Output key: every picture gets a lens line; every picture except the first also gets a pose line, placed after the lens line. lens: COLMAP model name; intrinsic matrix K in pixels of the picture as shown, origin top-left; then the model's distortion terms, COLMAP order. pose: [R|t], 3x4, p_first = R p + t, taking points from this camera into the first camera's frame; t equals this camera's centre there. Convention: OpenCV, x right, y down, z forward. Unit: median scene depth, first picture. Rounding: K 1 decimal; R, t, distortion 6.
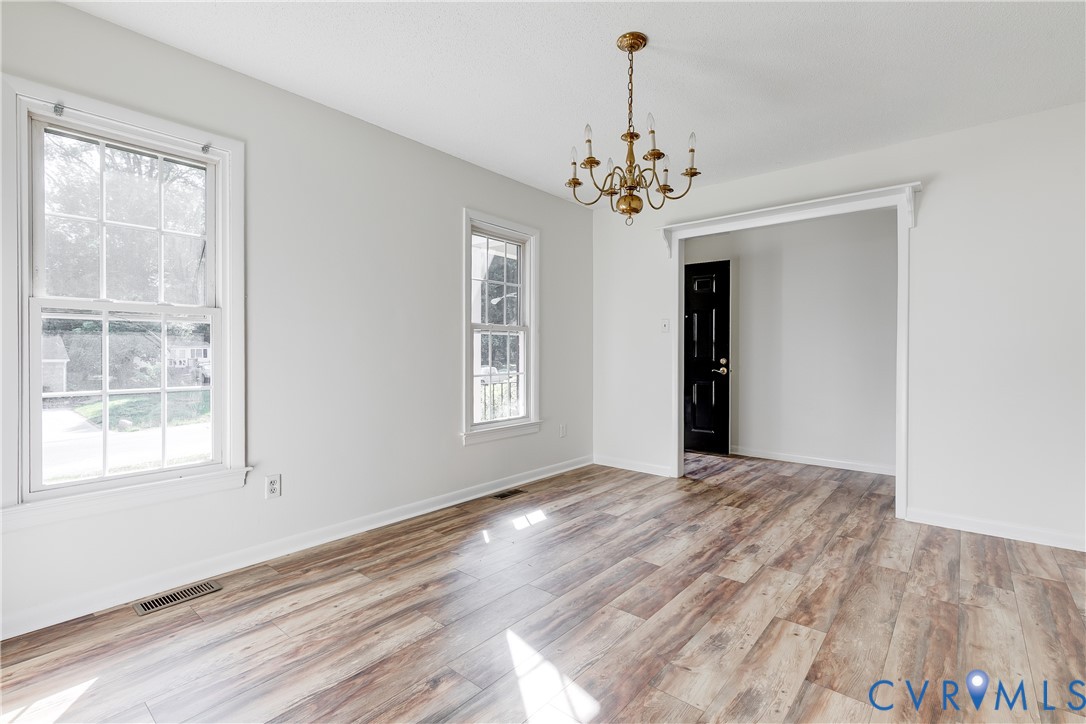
lens RADIAL K [[493.2, 0, 550.3], [0, 493.2, 355.9], [0, 0, 1]] dist [0.014348, -0.003544]
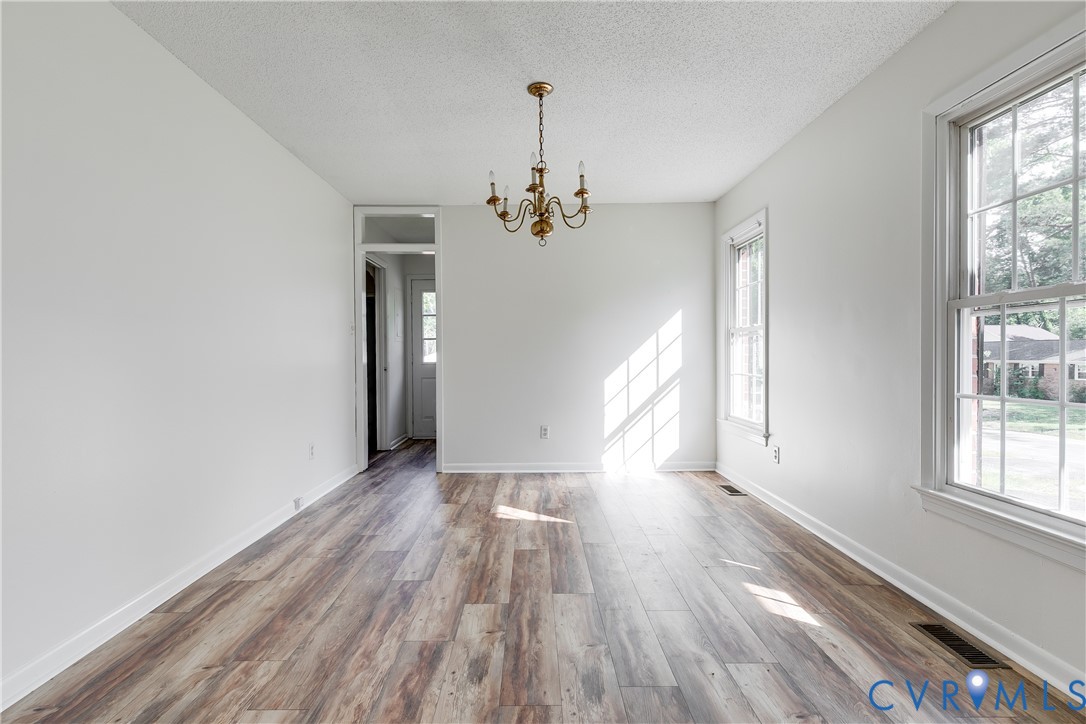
lens RADIAL K [[493.2, 0, 537.6], [0, 493.2, 362.0], [0, 0, 1]] dist [0.014348, -0.003544]
pose [[-0.761499, 0.010146, -0.648086, 0.847163], [-0.001642, 0.999844, 0.017581, -0.008410], [0.648164, 0.014452, -0.761364, 1.711959]]
